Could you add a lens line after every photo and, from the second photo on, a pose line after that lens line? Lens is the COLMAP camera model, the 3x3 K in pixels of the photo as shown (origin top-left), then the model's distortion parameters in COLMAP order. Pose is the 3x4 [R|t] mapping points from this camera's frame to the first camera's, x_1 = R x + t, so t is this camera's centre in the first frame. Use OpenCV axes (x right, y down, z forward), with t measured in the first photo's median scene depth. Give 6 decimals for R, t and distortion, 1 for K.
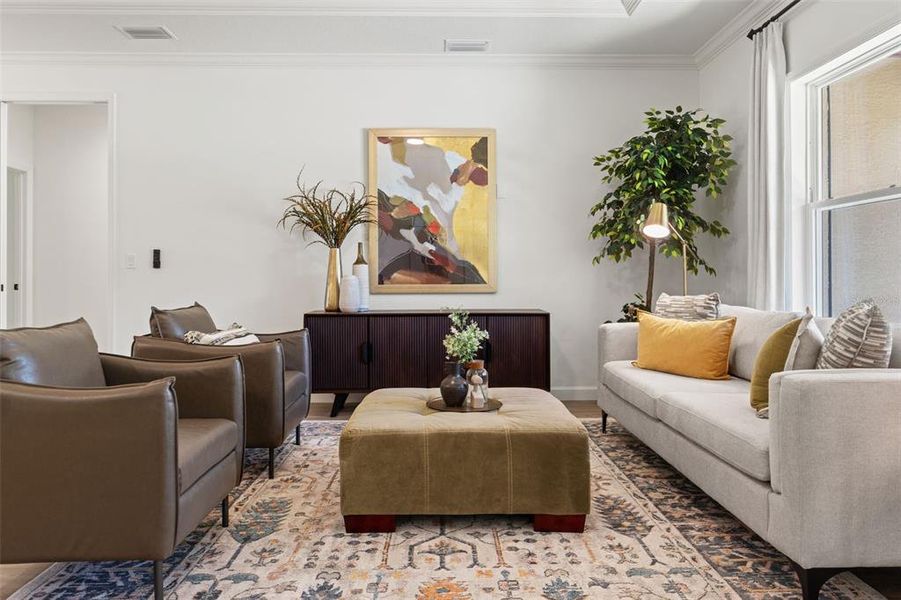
lens RADIAL K [[623.0, 0, 452.0], [0, 623.0, 271.1], [0, 0, 1]] dist [-0.000309, -0.000603]
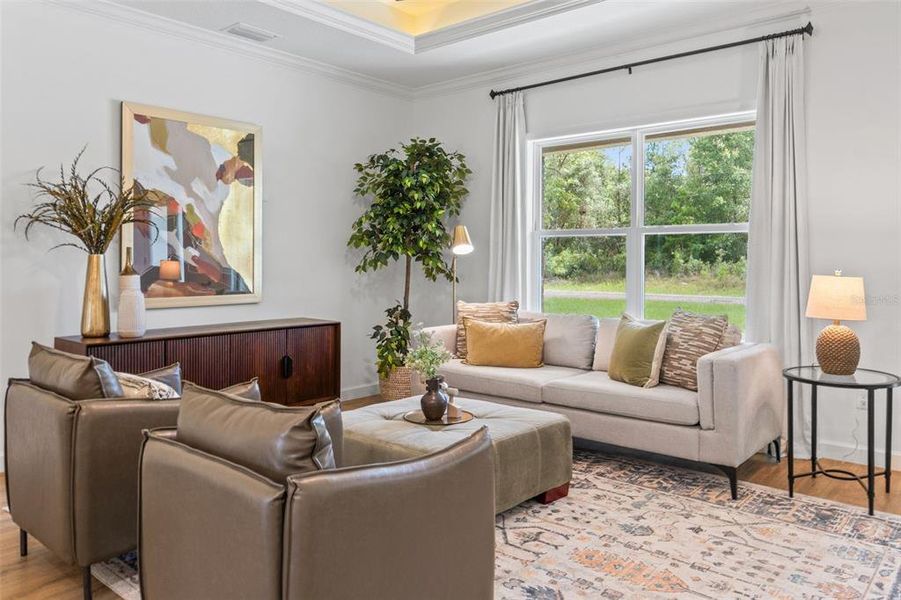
lens RADIAL K [[661.5, 0, 452.2], [0, 661.5, 261.5], [0, 0, 1]] dist [-0.004330, 0.004558]
pose [[0.666189, 0.004637, 0.745769, -0.551890], [-0.013254, 0.999896, 0.005623, -0.041706], [-0.745665, -0.013630, 0.666181, 0.148188]]
